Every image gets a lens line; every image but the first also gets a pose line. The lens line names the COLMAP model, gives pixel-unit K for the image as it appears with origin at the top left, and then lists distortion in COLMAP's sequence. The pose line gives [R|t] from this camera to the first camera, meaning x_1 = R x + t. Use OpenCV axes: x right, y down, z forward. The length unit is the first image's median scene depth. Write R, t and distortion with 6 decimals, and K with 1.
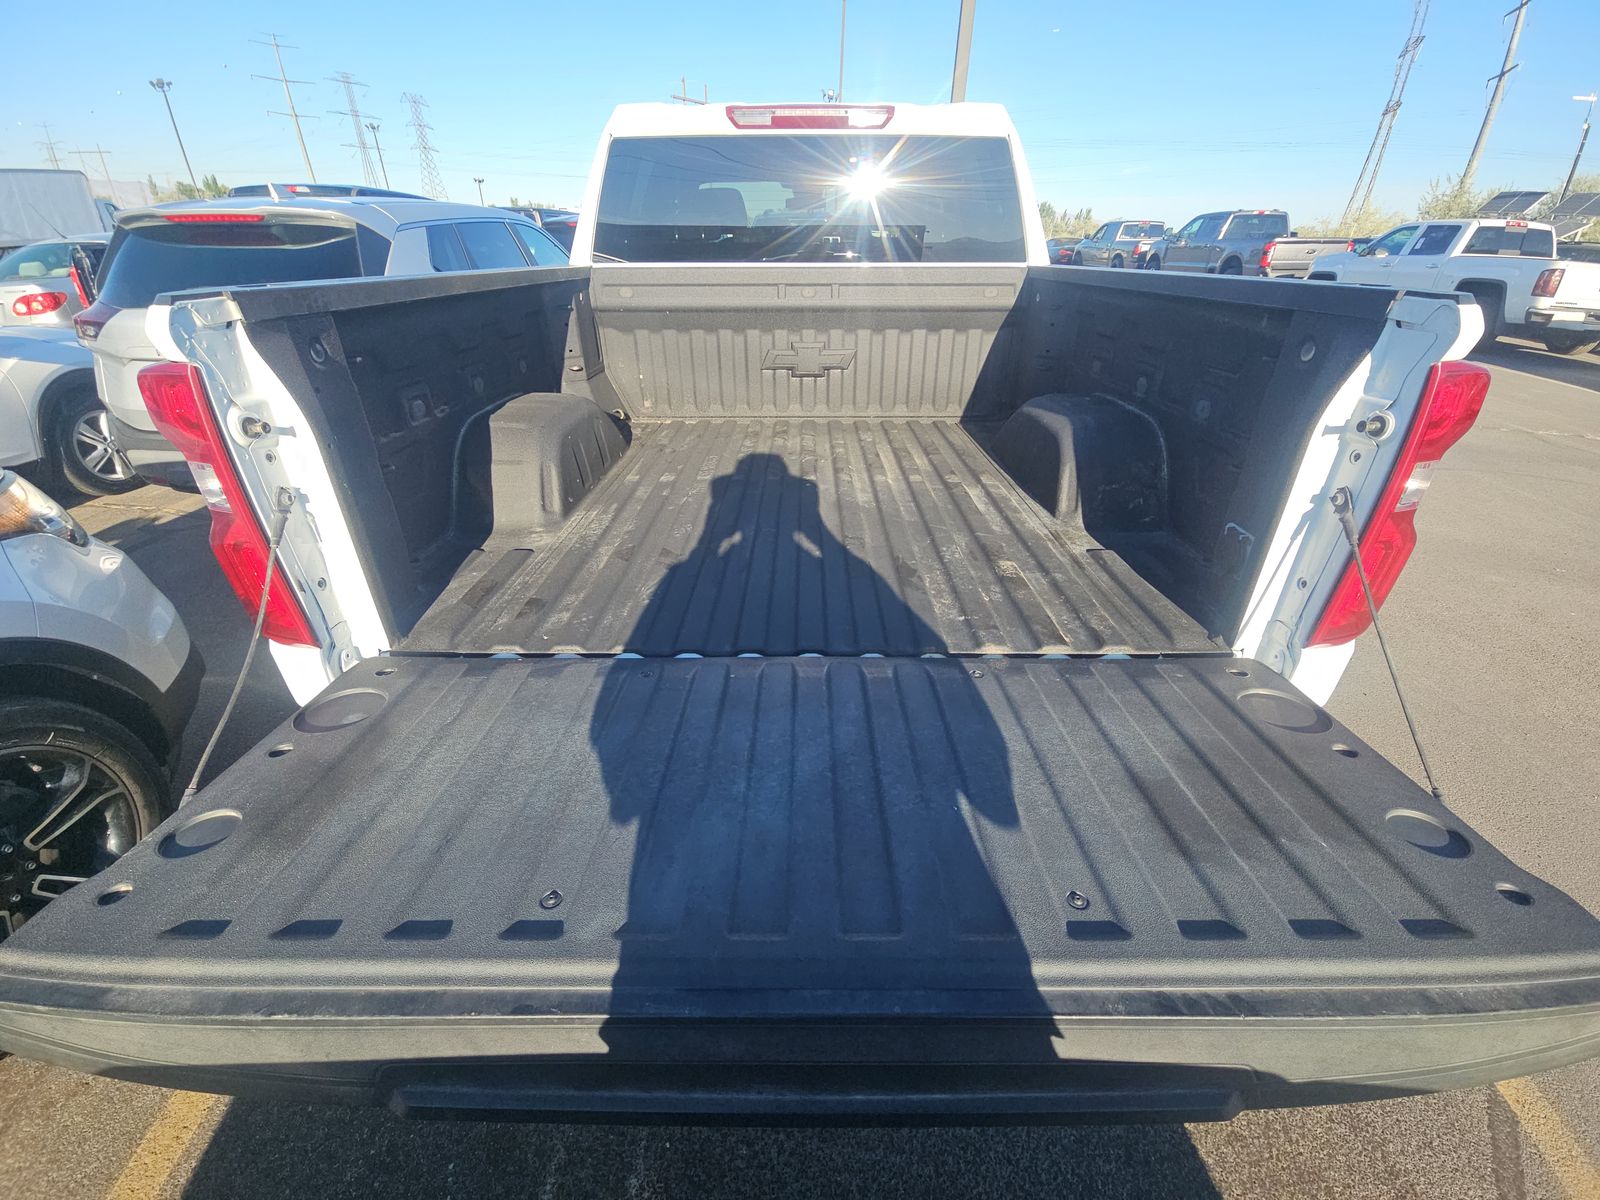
lens RADIAL K [[647.2, 0, 802.6], [0, 647.2, 611.8], [0, 0, 1]] dist [0.006789, -0.009502]
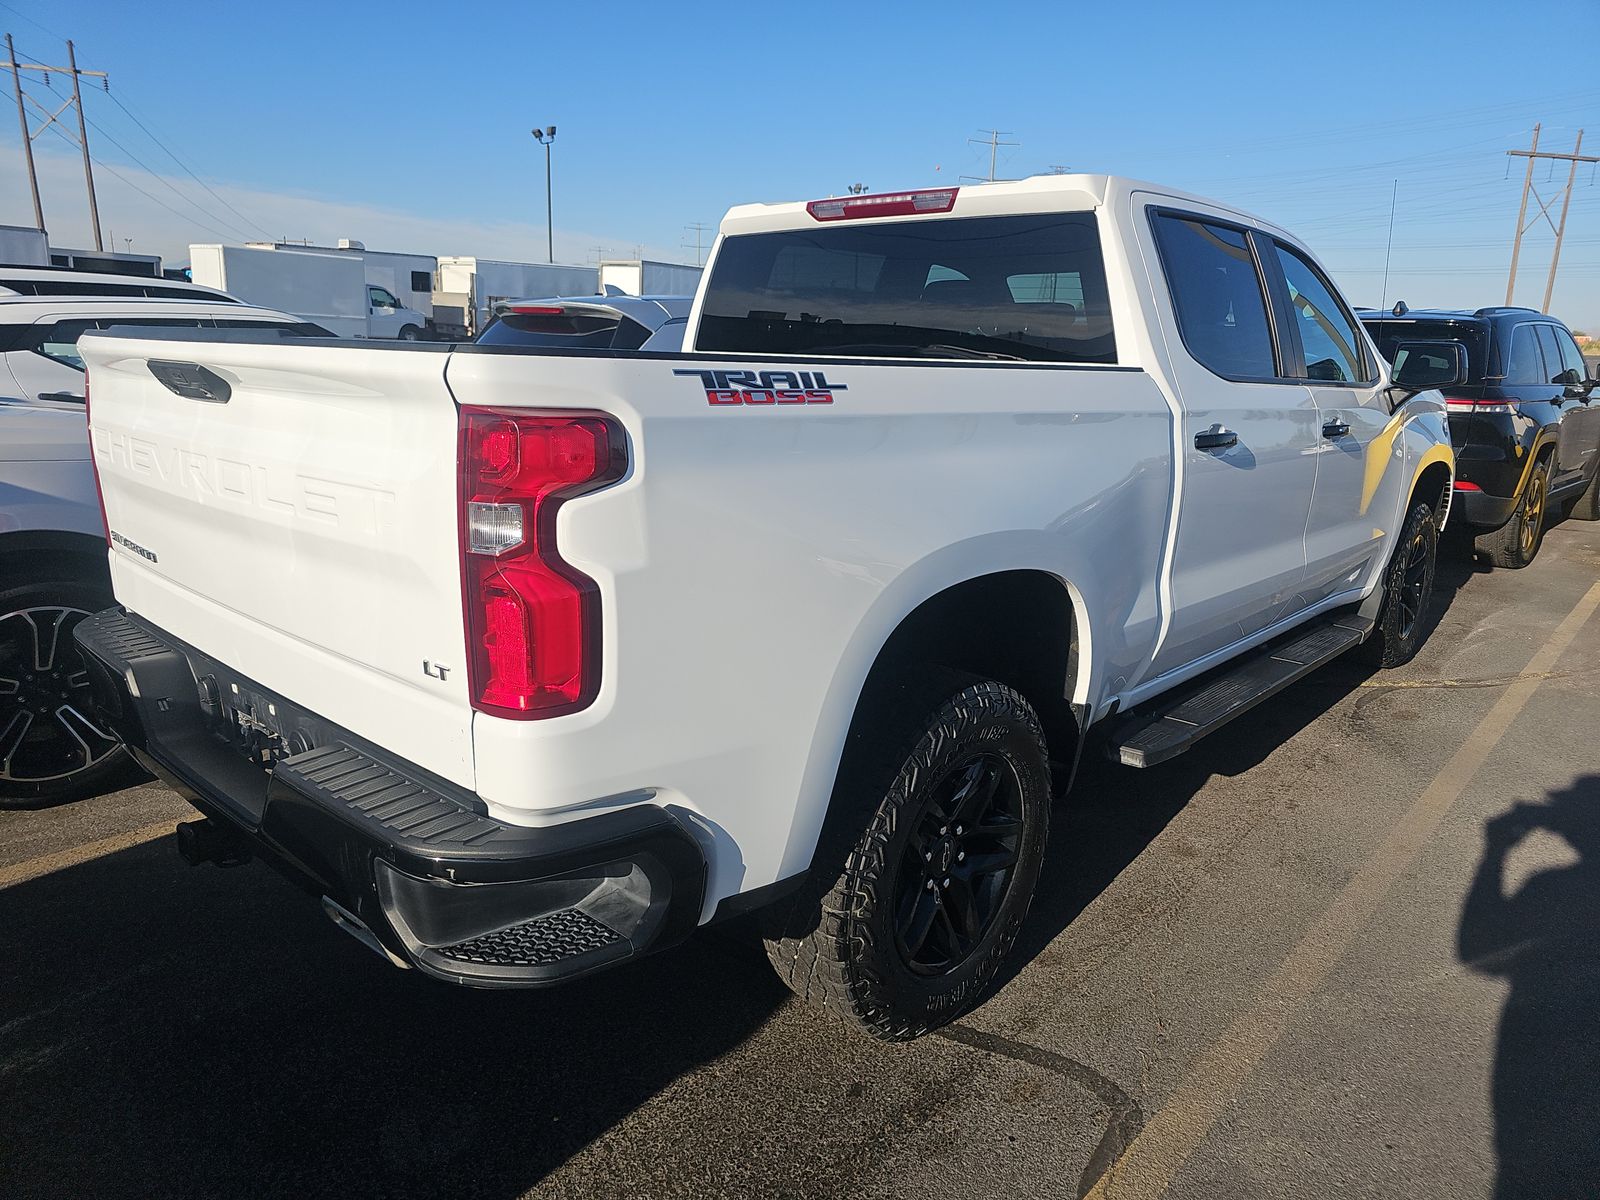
lens RADIAL K [[1065.2, 0, 795.0], [0, 1065.2, 610.0], [0, 0, 1]] dist [0.017681, -0.002925]
pose [[0.746124, 0.176101, -0.642096, 0.941370], [-0.345672, 0.926686, -0.147523, -0.002953], [0.569042, 0.332025, 0.752297, 0.028153]]
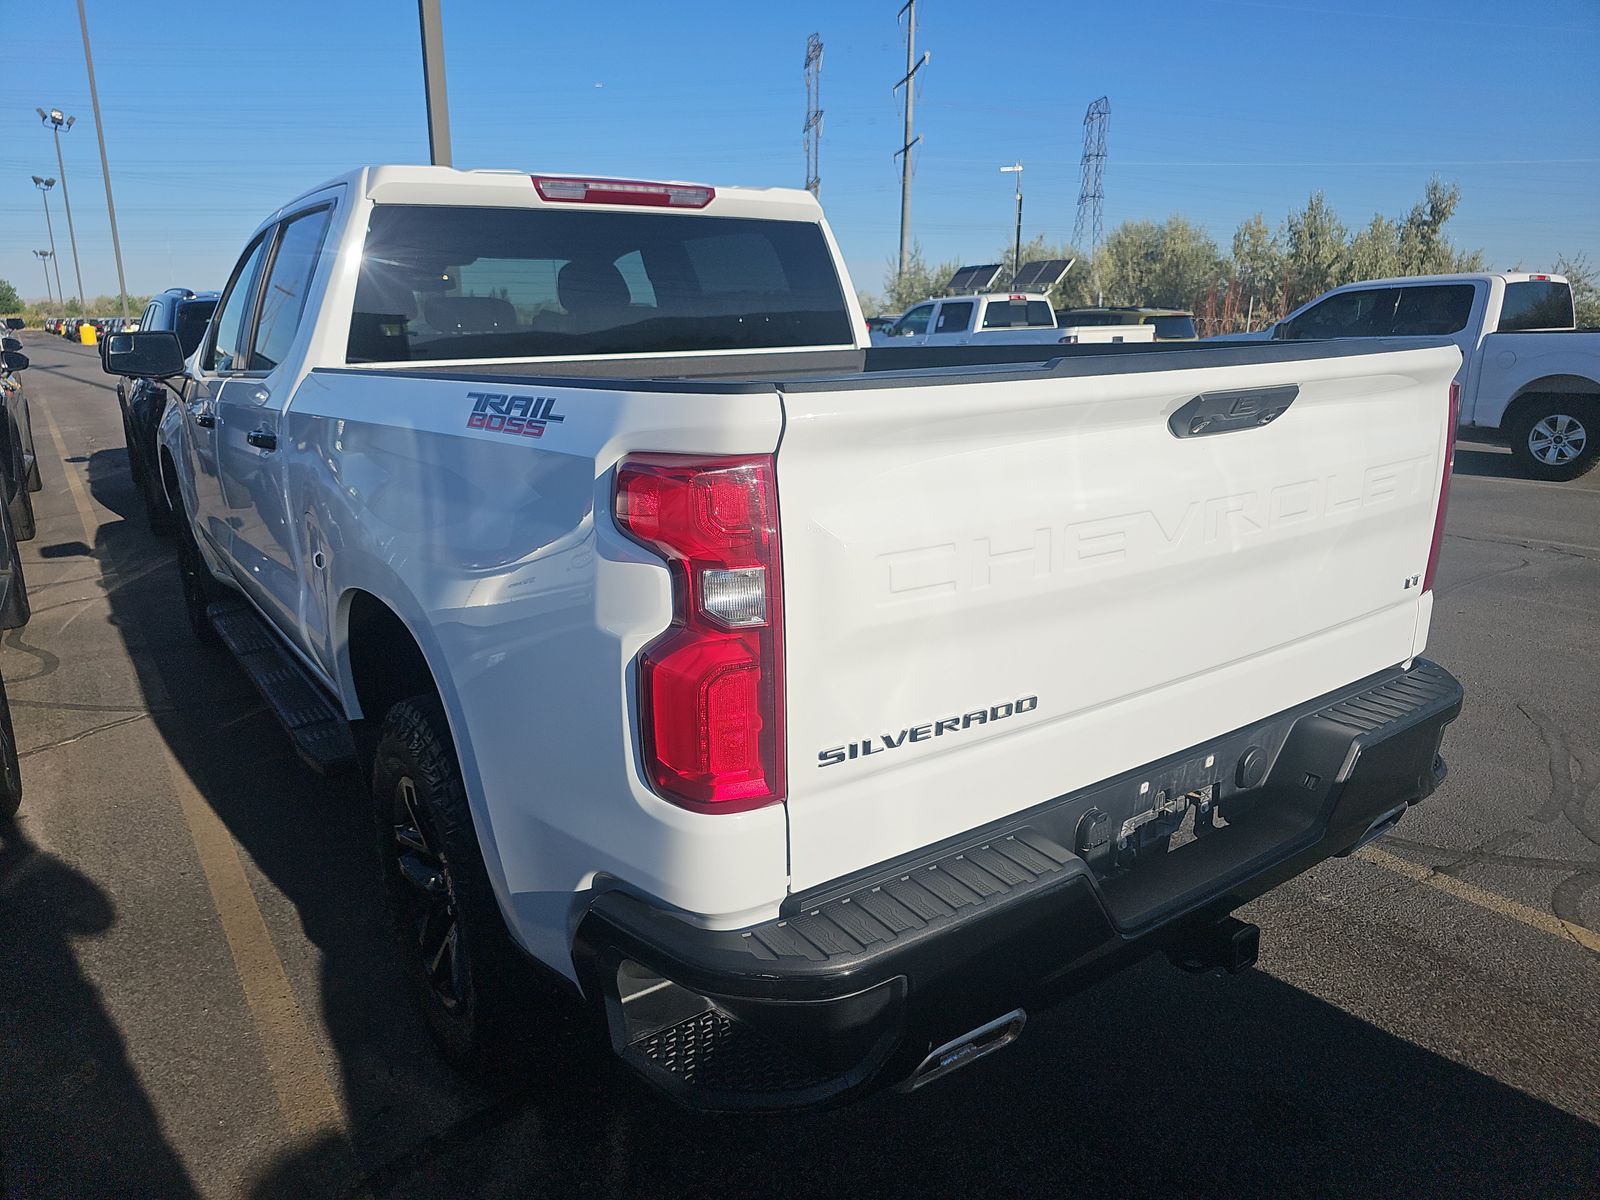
lens RADIAL K [[1065.2, 0, 790.4], [0, 1065.2, 611.9], [0, 0, 1]] dist [0.017681, -0.002925]
pose [[0.815007, -0.167747, 0.554639, -0.659145], [0.306320, 0.937226, -0.166659, 0.027601], [-0.491865, 0.305725, 0.815230, -0.049314]]
